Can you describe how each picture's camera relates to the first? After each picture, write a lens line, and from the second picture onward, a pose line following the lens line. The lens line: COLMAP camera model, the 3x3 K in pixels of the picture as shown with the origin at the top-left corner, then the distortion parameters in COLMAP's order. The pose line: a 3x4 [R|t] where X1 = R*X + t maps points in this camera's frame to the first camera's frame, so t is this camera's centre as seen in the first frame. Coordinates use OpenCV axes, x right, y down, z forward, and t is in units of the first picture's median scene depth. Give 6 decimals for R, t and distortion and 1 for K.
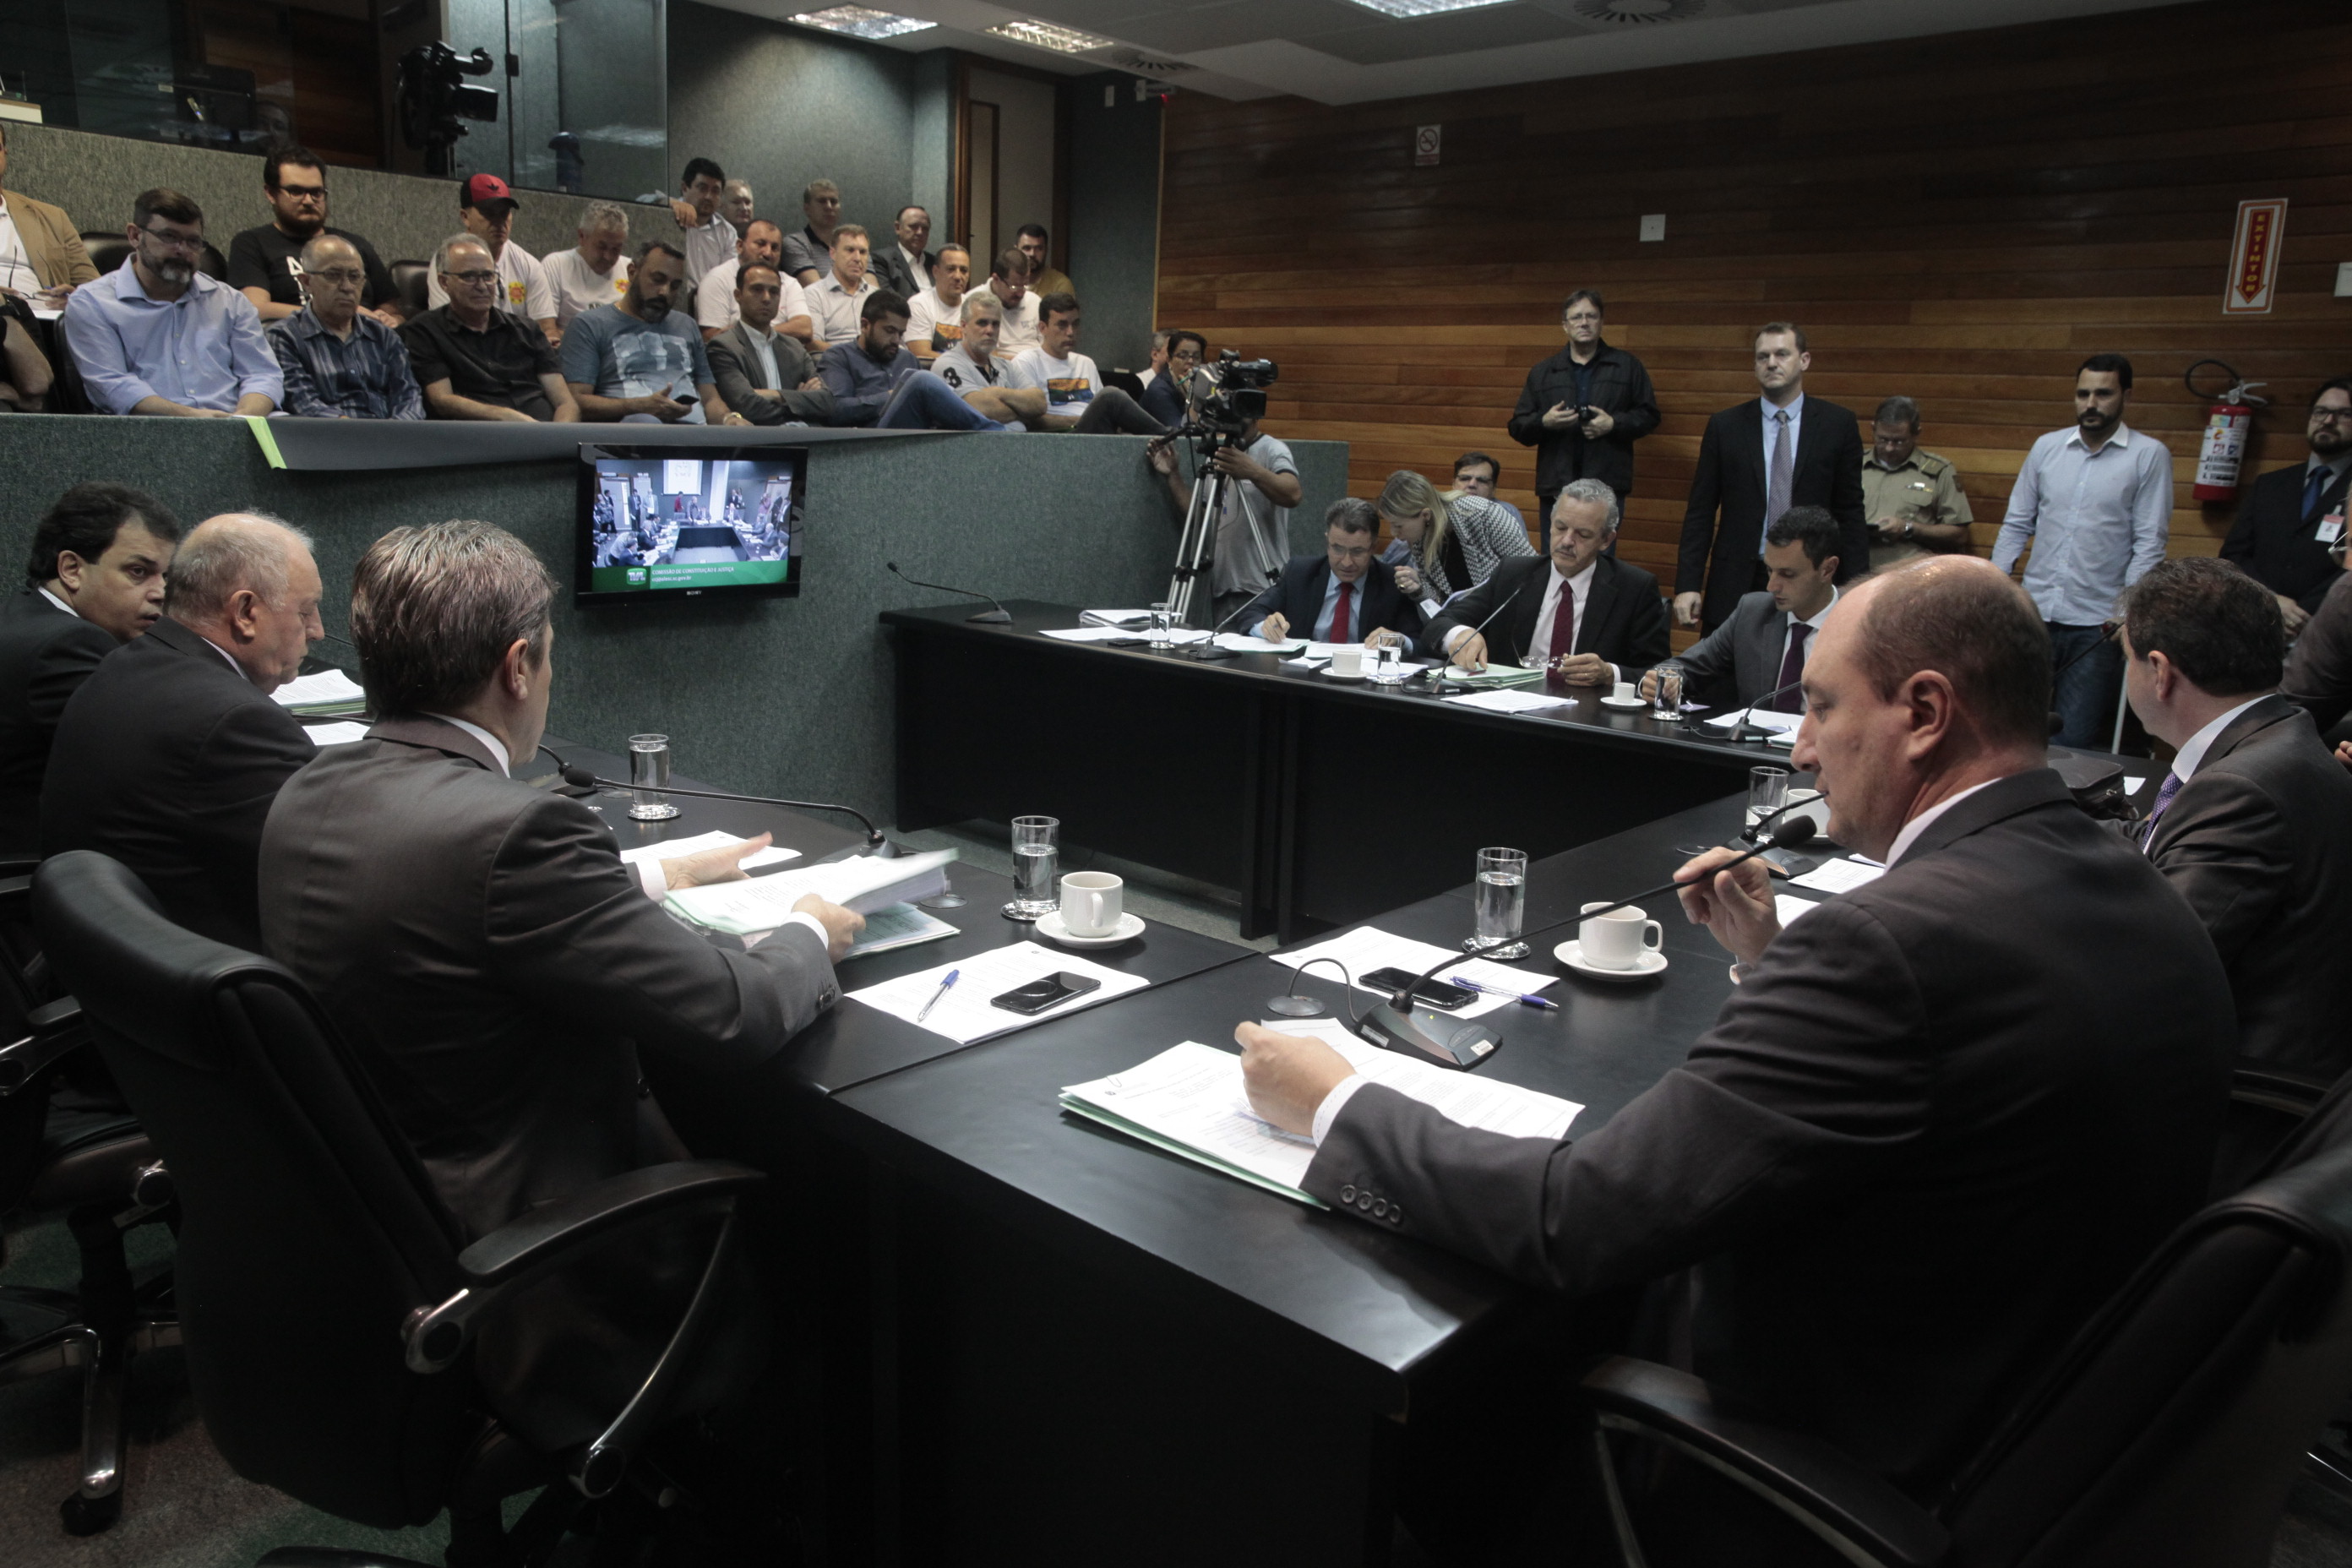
lens RADIAL K [[1607.2, 0, 1176.3], [0, 1607.2, 793.1], [0, 0, 1]] dist [-0.105936, 0.074699]
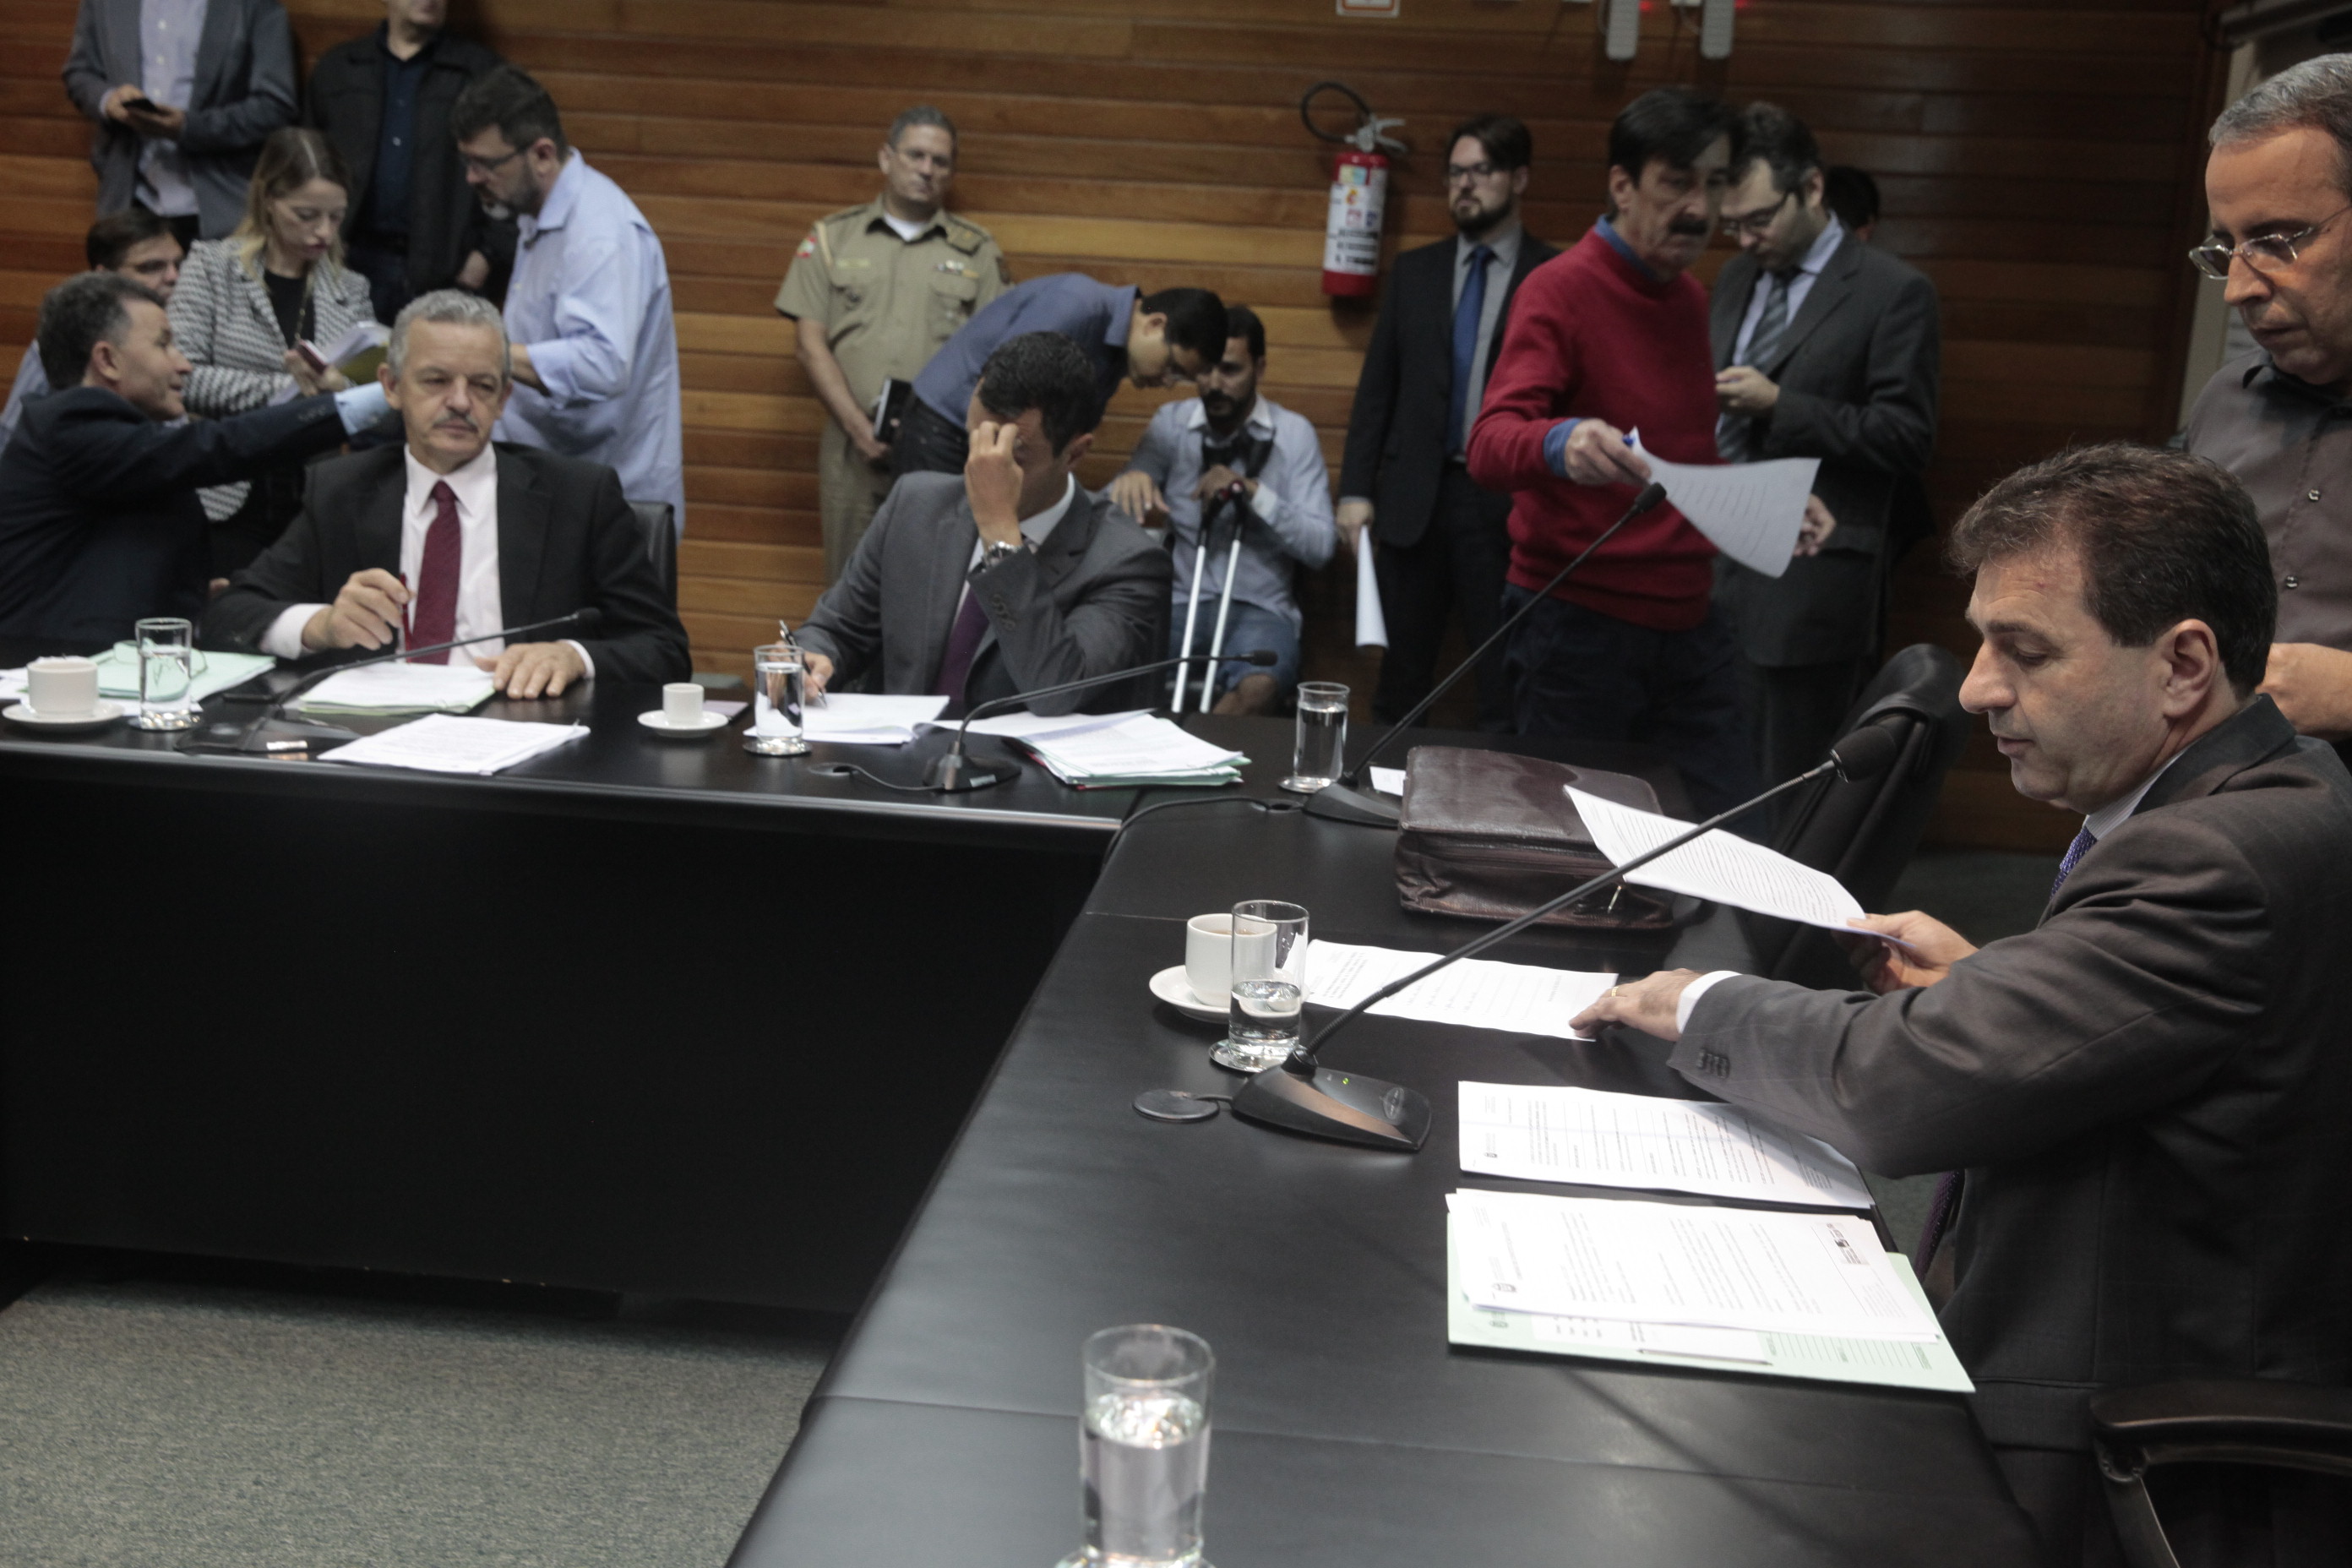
lens RADIAL K [[2447.8, 0, 1170.6], [0, 2447.8, 794.1], [0, 0, 1]] dist [0.035267, 0.000000]
pose [[0.807831, -0.121020, 0.576857, -0.037262], [0.105679, 0.992574, 0.060242, -0.046899], [-0.579863, 0.012296, 0.814621, 0.184595]]
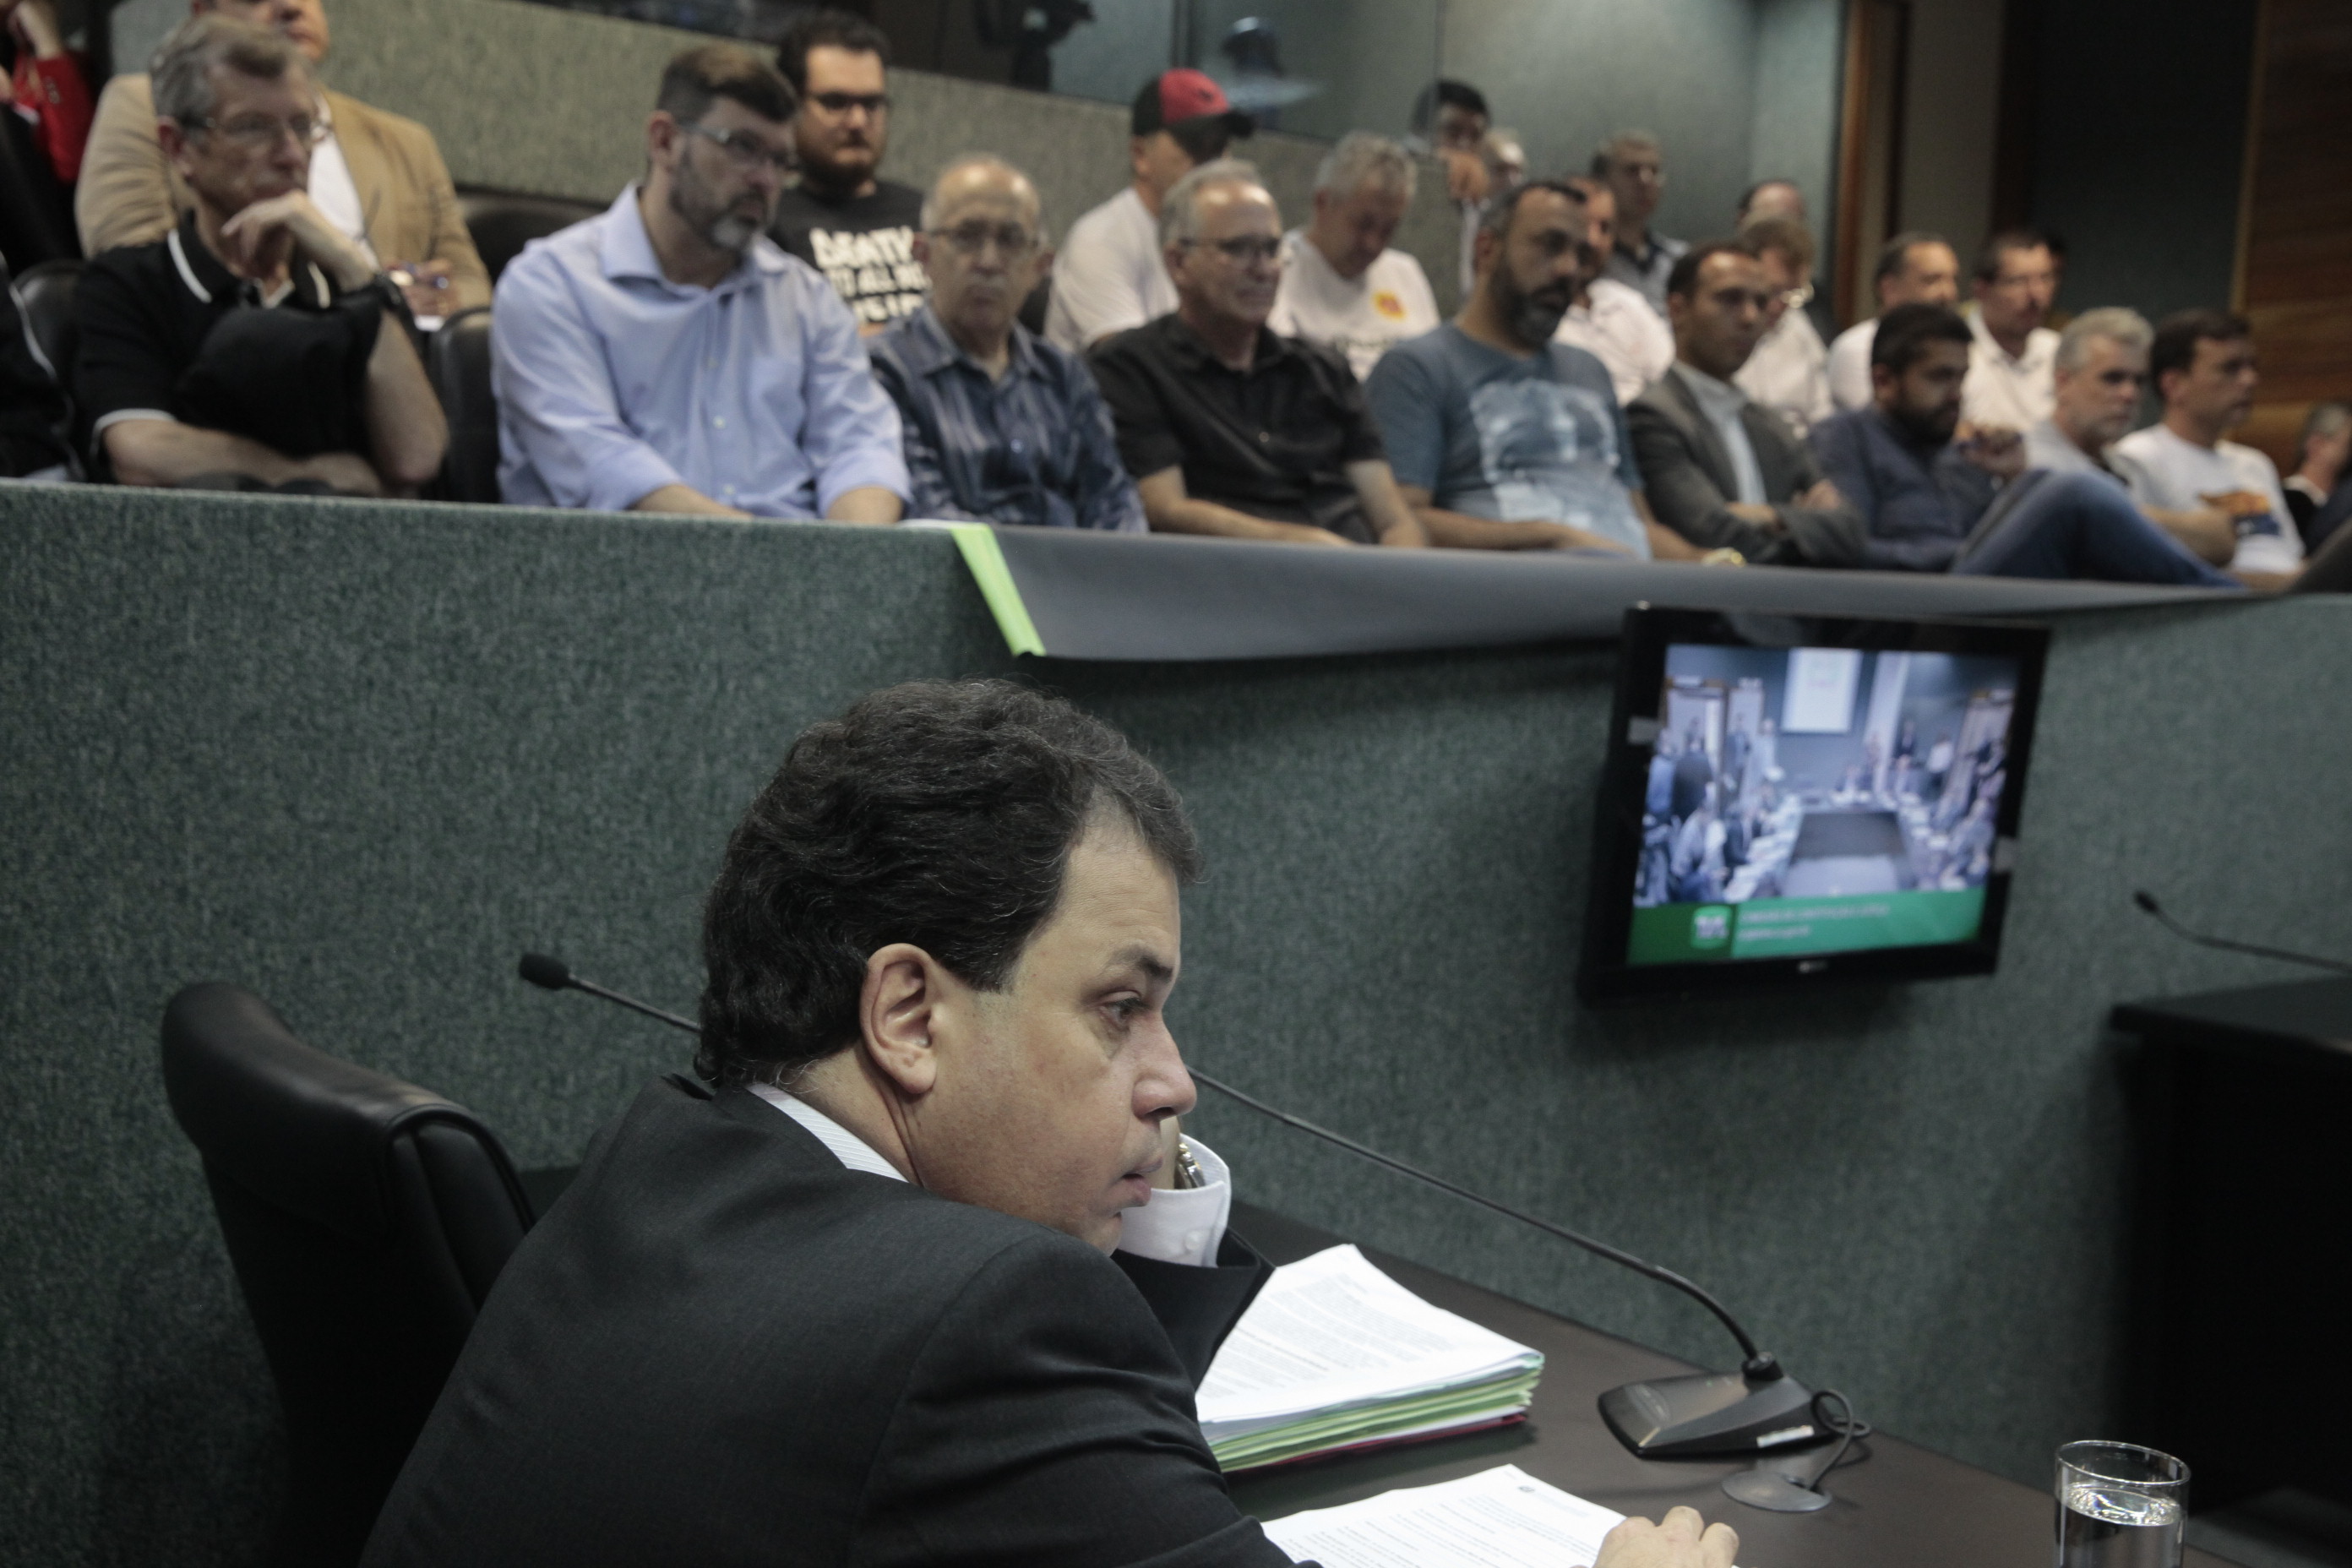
lens RADIAL K [[2485.2, 0, 1179.6], [0, 2485.2, 781.1], [0, 0, 1]] dist [0.016491, 0.000000]
pose [[0.977181, 0.014258, -0.211928, -0.282950], [-0.046982, 0.987540, -0.150193, -0.058965], [0.207145, 0.156722, 0.965675, 0.285879]]
